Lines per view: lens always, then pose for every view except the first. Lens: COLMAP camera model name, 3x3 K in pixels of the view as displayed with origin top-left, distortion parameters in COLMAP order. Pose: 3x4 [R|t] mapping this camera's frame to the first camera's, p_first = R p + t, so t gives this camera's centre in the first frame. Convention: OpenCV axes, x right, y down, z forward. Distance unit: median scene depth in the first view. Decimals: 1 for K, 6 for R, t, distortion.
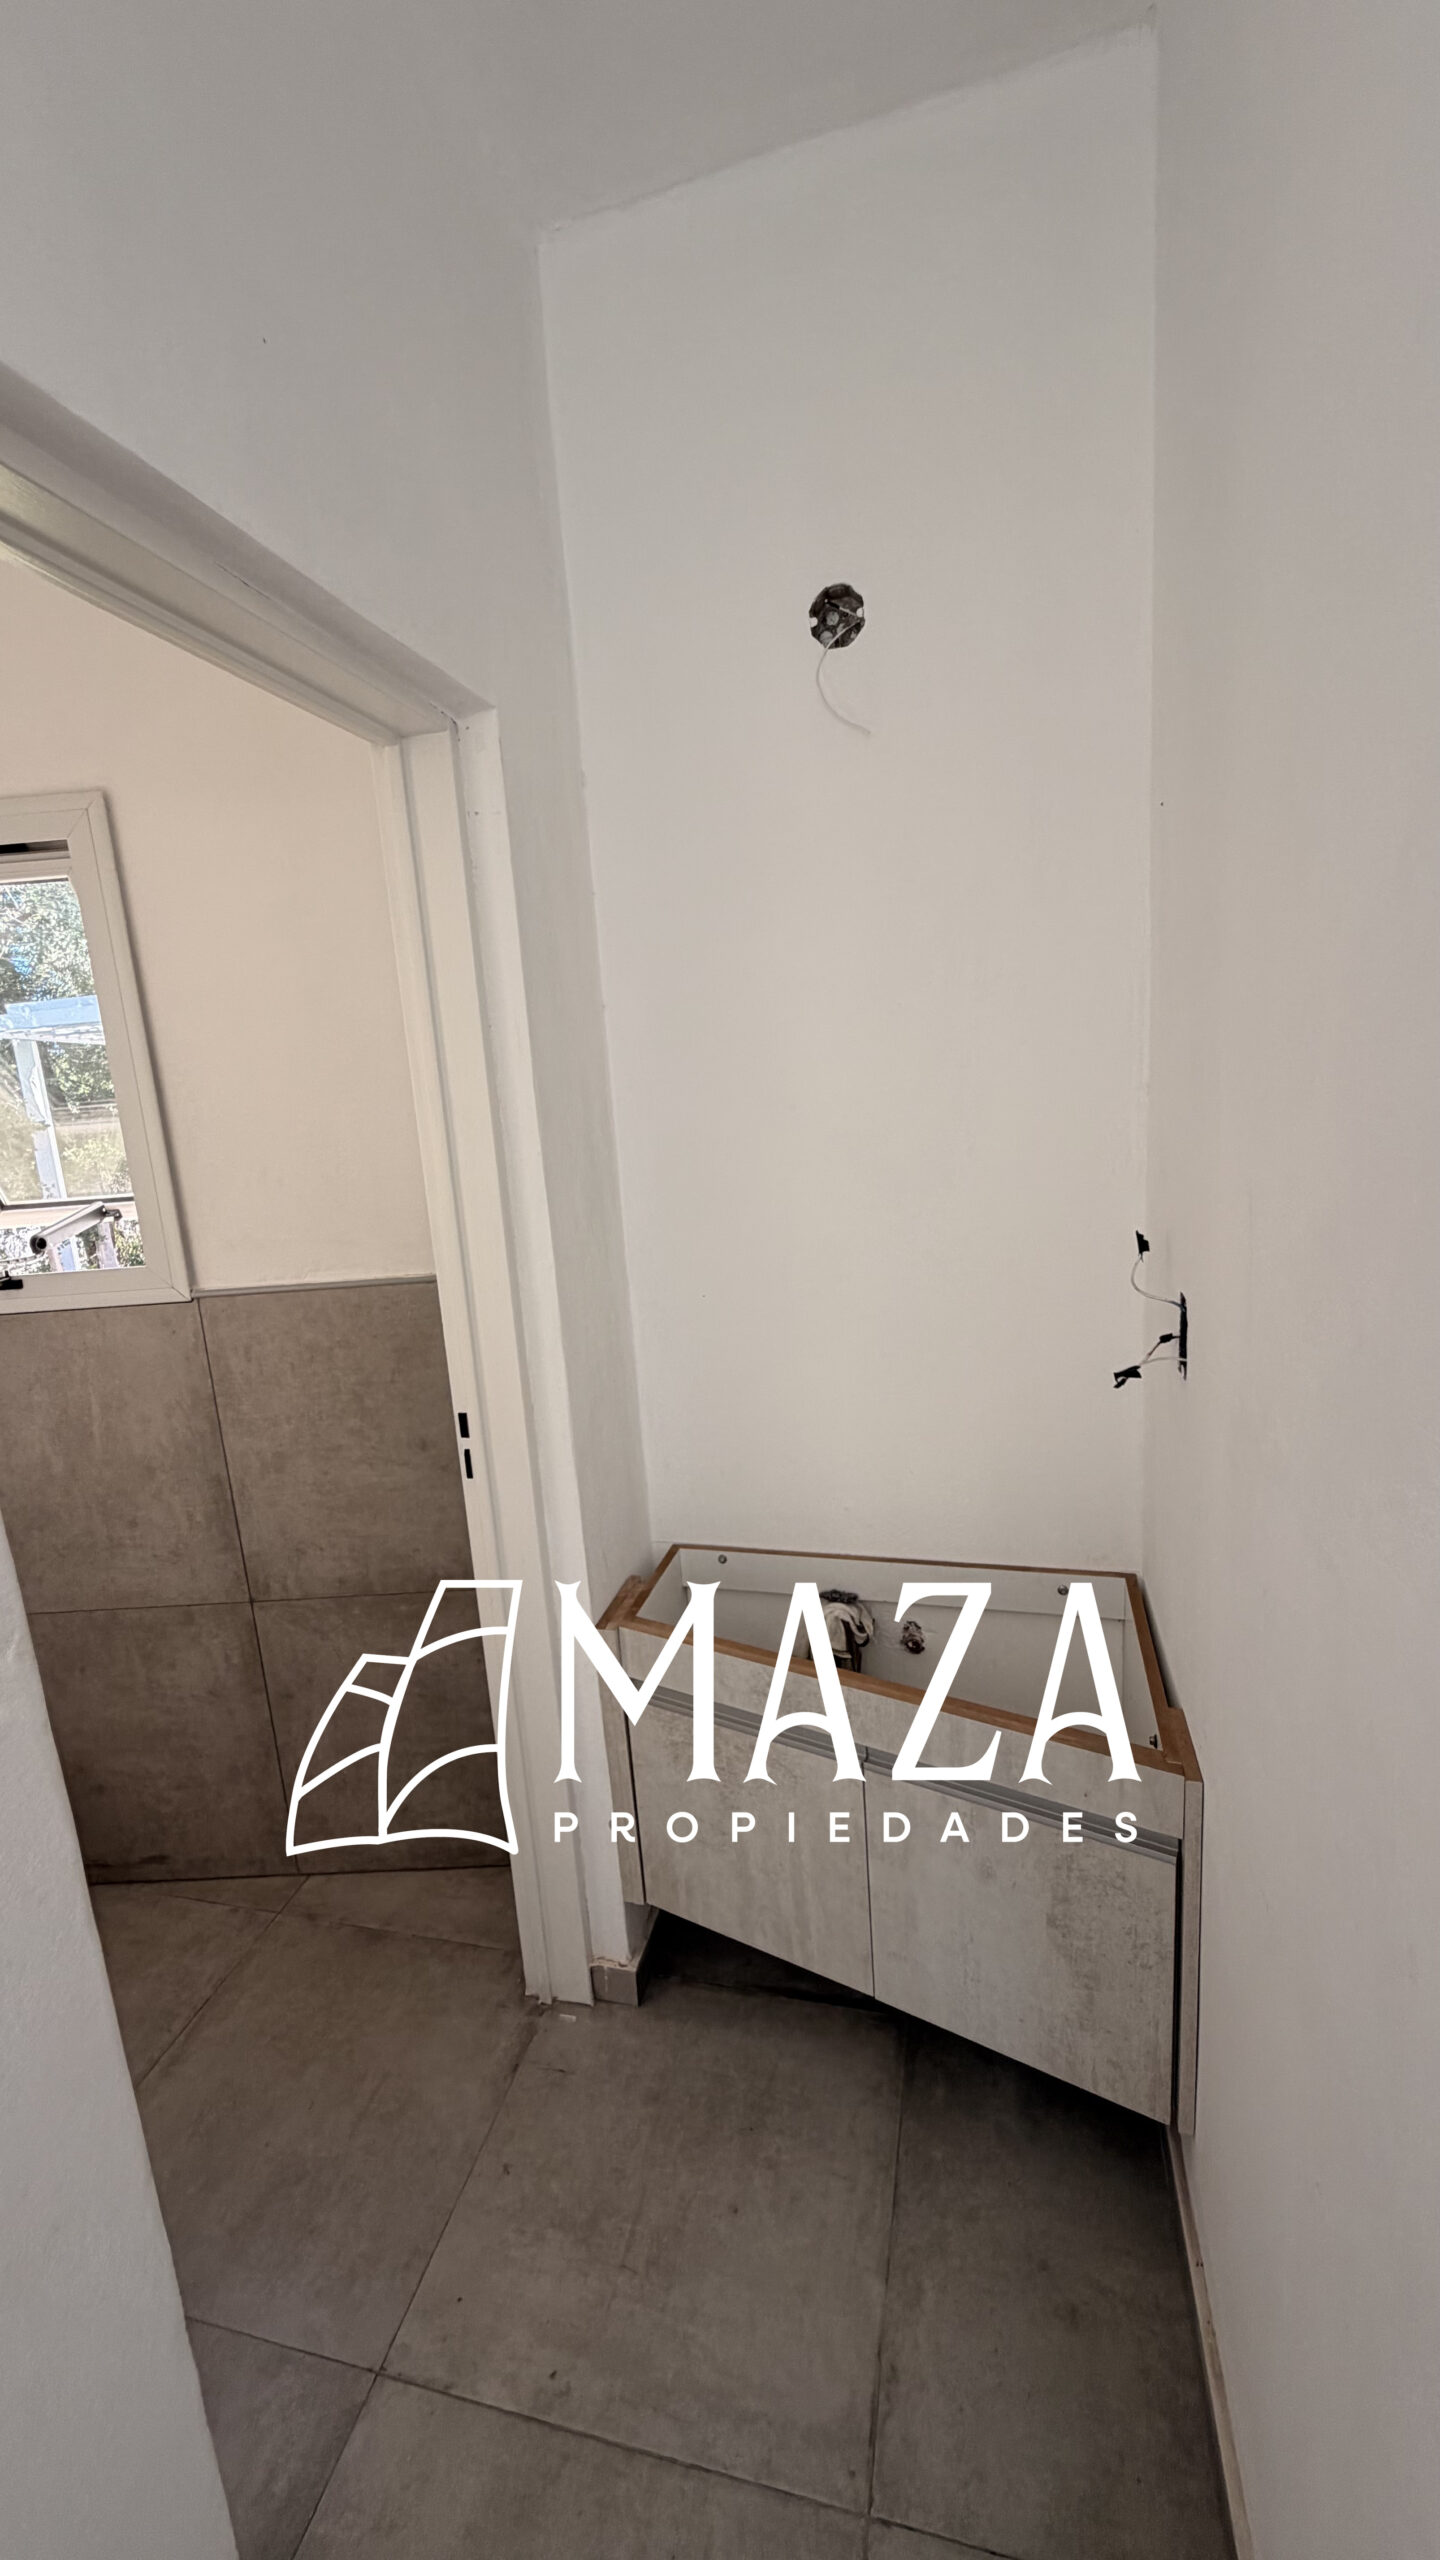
lens RADIAL K [[1022.7, 0, 717.2], [0, 1022.7, 1271.1], [0, 0, 1]] dist [-0.000736, 0.000426]
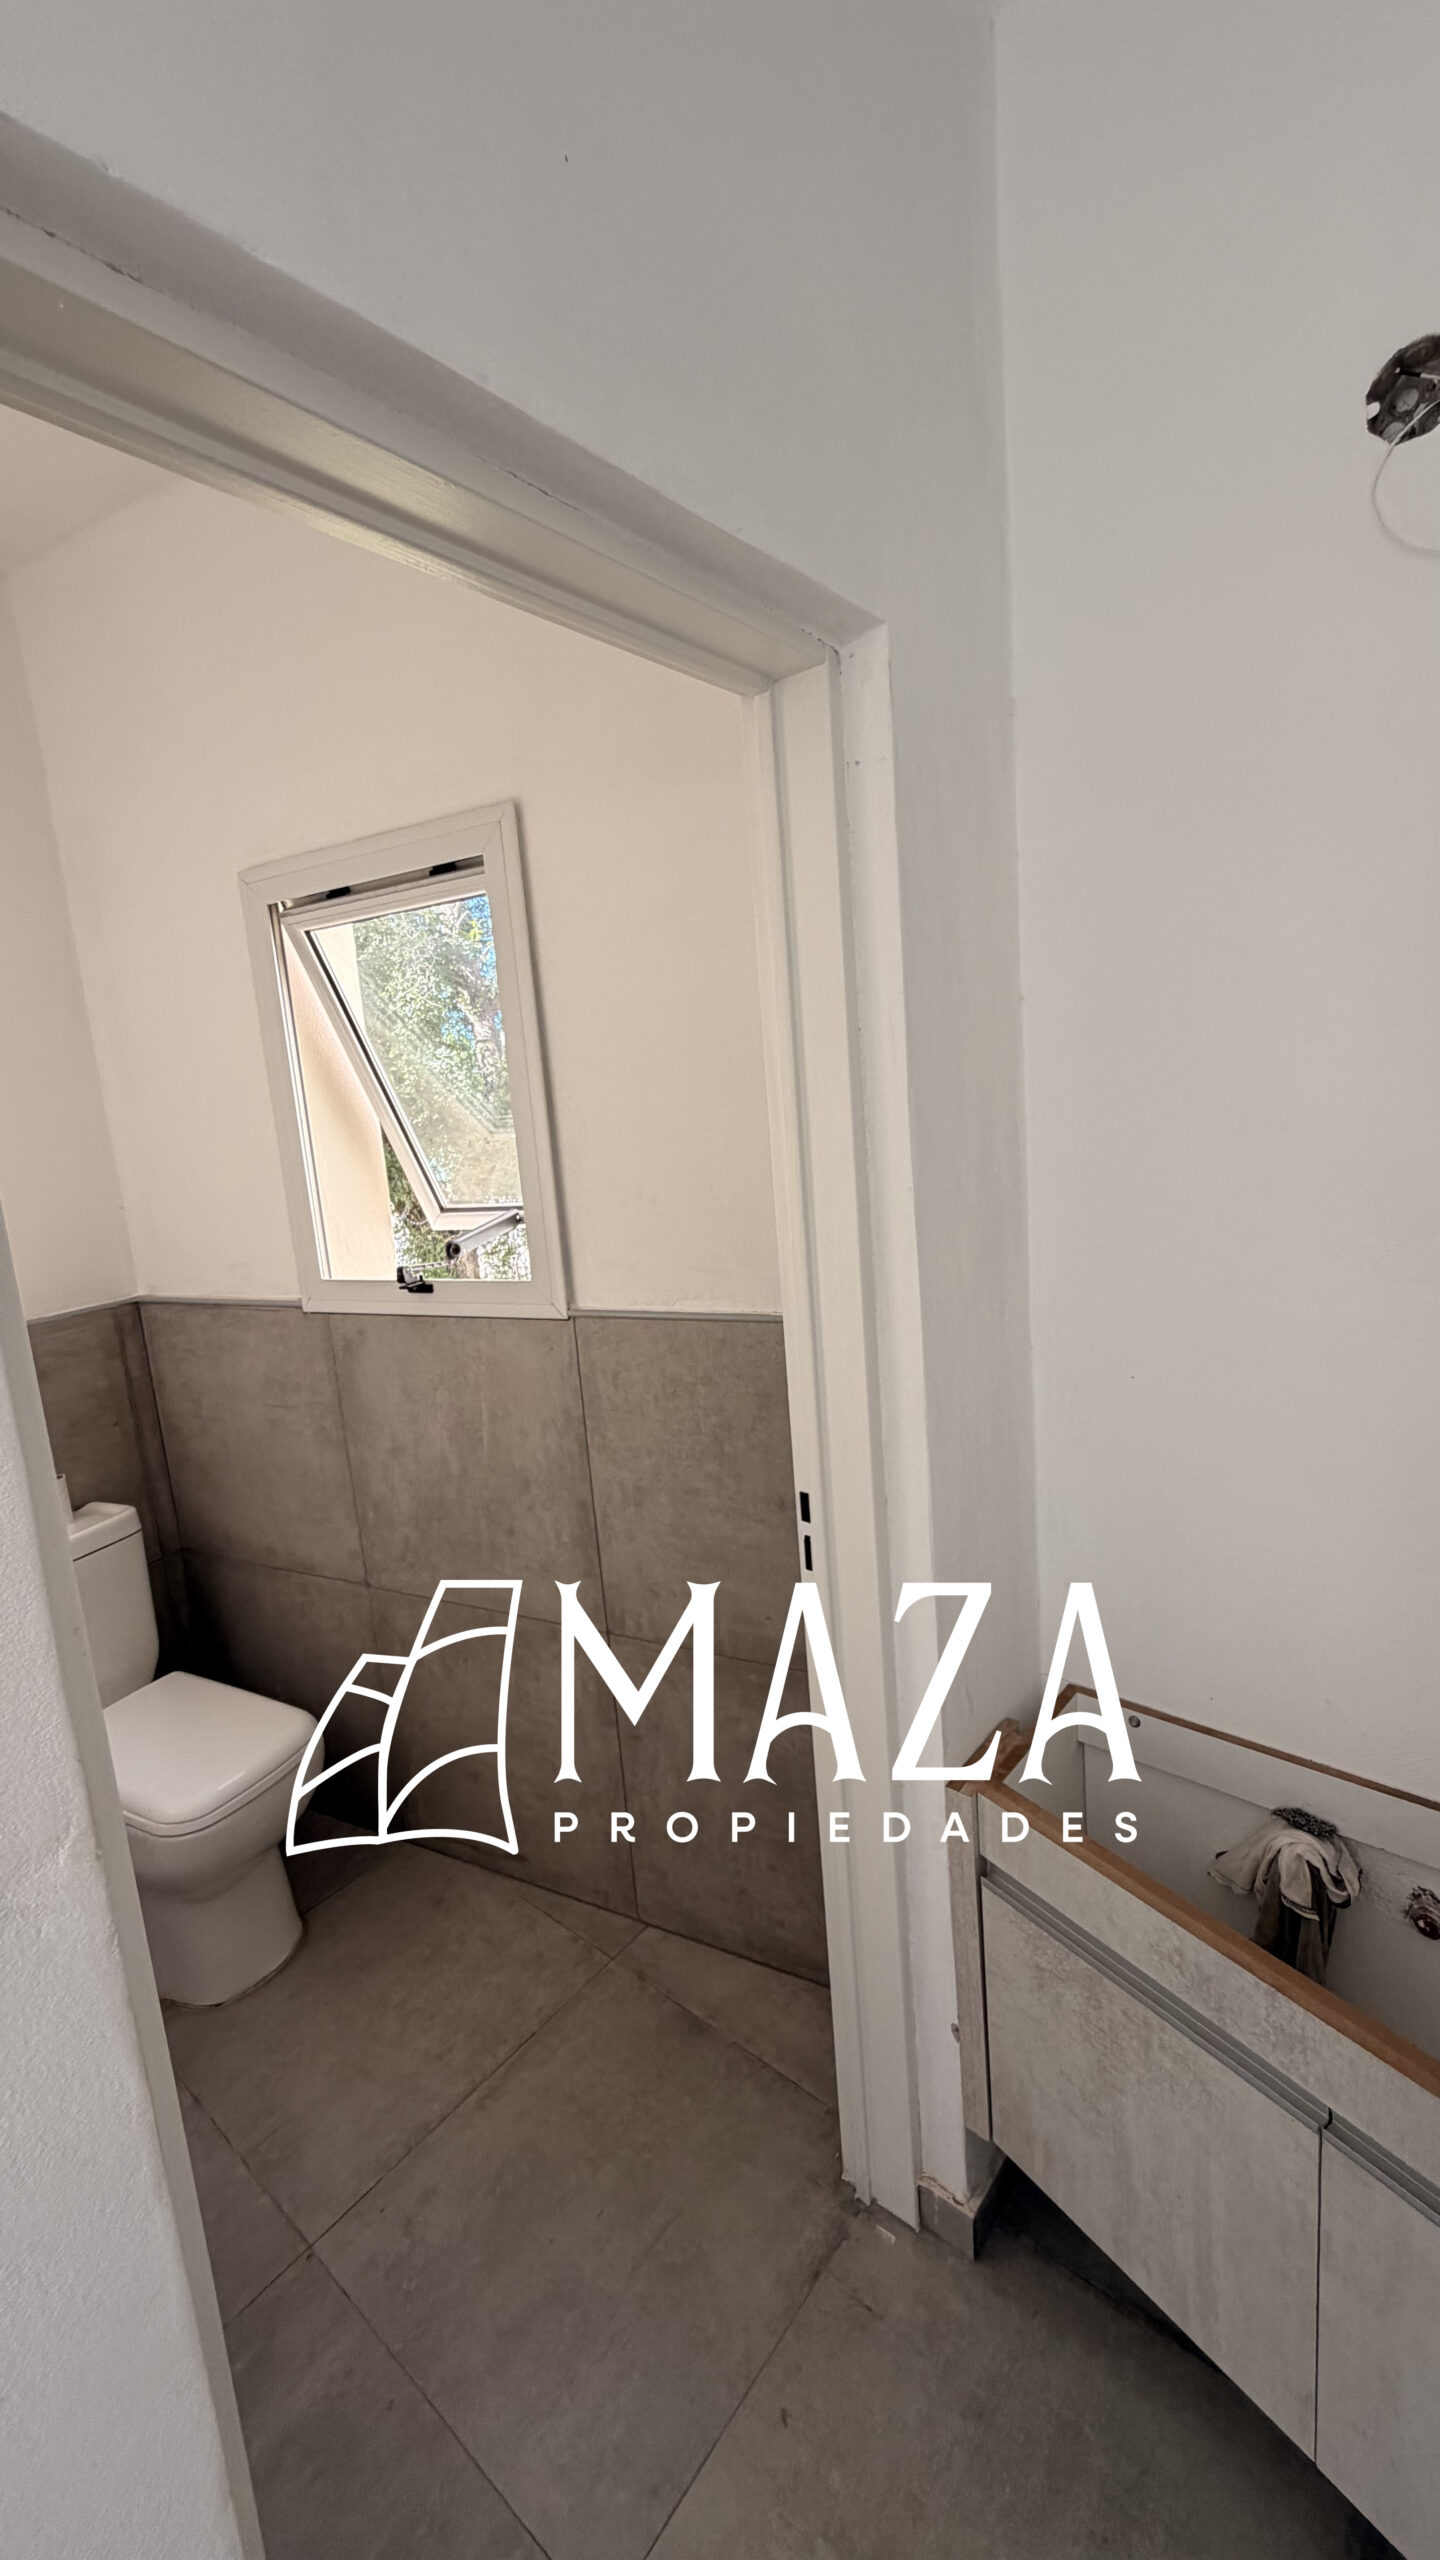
lens RADIAL K [[1022.7, 0, 717.2], [0, 1022.7, 1271.1], [0, 0, 1]] dist [-0.000736, 0.000426]
pose [[0.902568, 0.069794, -0.424852, 0.025778], [-0.068495, 0.997483, 0.018351, -0.046276], [0.425064, 0.012538, 0.905077, 0.185063]]
